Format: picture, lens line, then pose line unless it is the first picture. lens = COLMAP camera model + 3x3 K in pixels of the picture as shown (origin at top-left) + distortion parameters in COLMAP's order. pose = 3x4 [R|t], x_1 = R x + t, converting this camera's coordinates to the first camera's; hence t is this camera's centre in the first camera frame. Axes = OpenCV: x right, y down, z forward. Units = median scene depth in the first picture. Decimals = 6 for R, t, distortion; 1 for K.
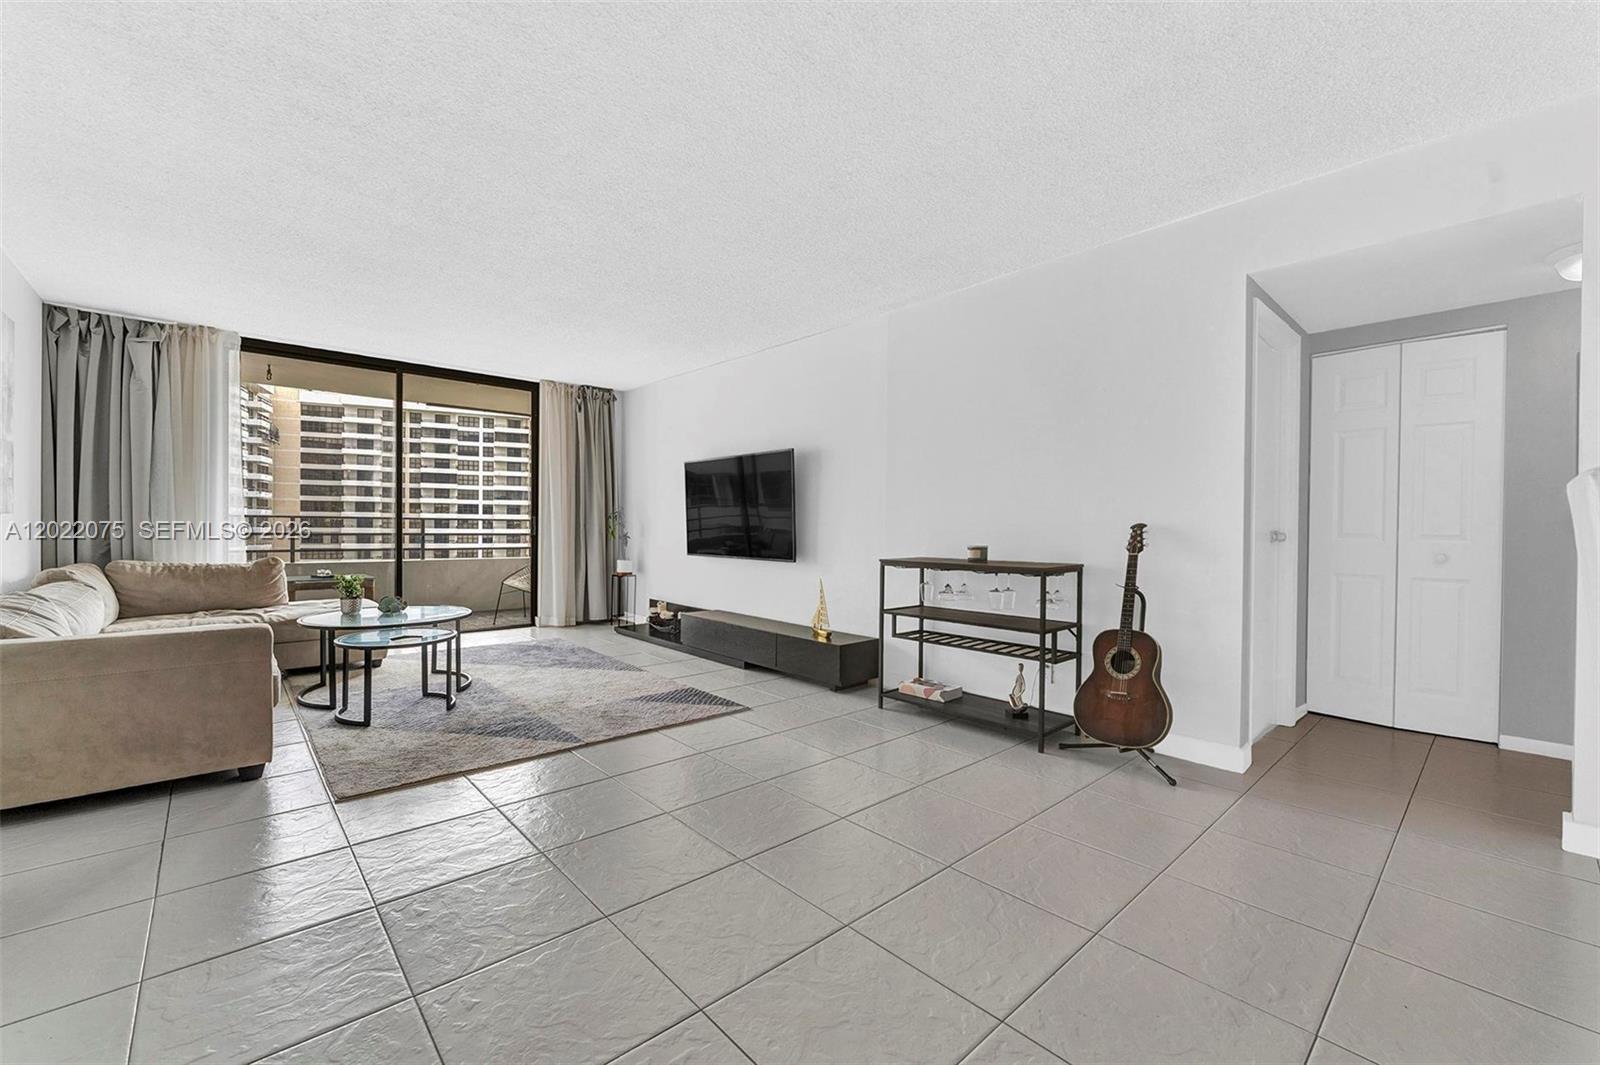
lens RADIAL K [[655.0, 0, 800.0], [0, 655.0, 532.5], [0, 0, 1]] dist [-0.003186, -0.000296]
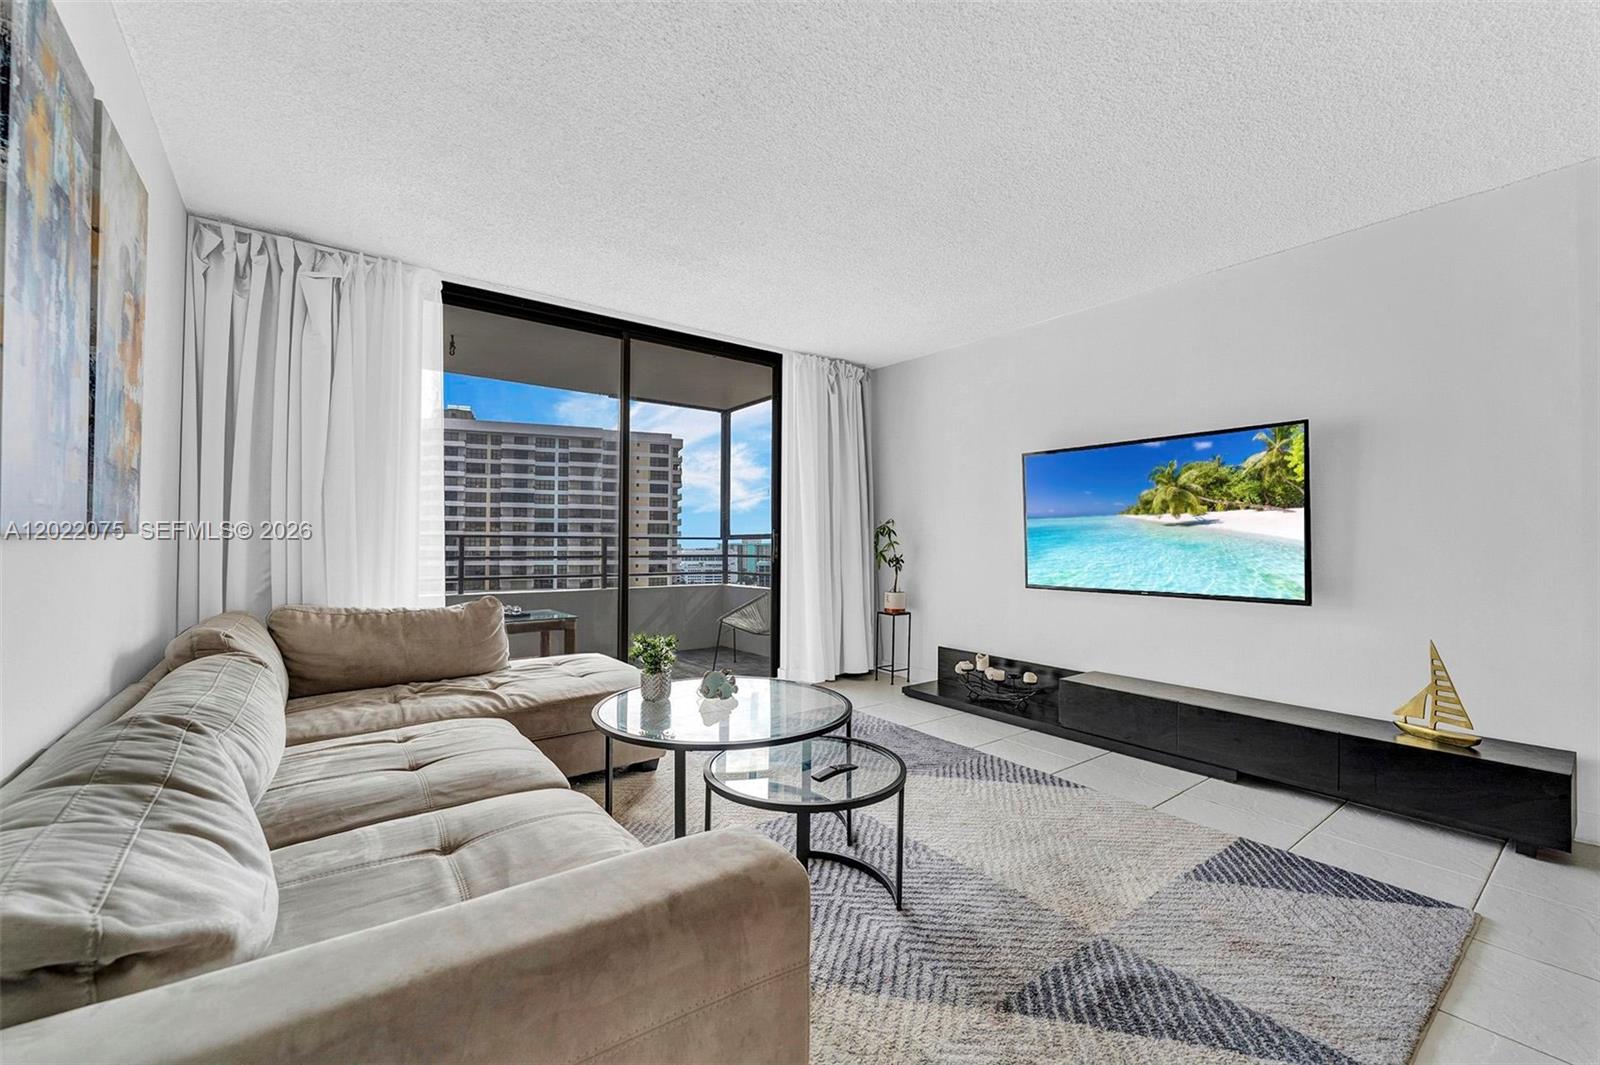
lens RADIAL K [[651.2, 0, 800.0], [0, 651.2, 532.5], [0, 0, 1]] dist [-0.009293, 0.000028]
pose [[0.996286, -0.006986, -0.085820, -0.318578], [0.004898, 0.999687, -0.024514, -0.007561], [0.085965, 0.024003, 0.996009, 0.266816]]
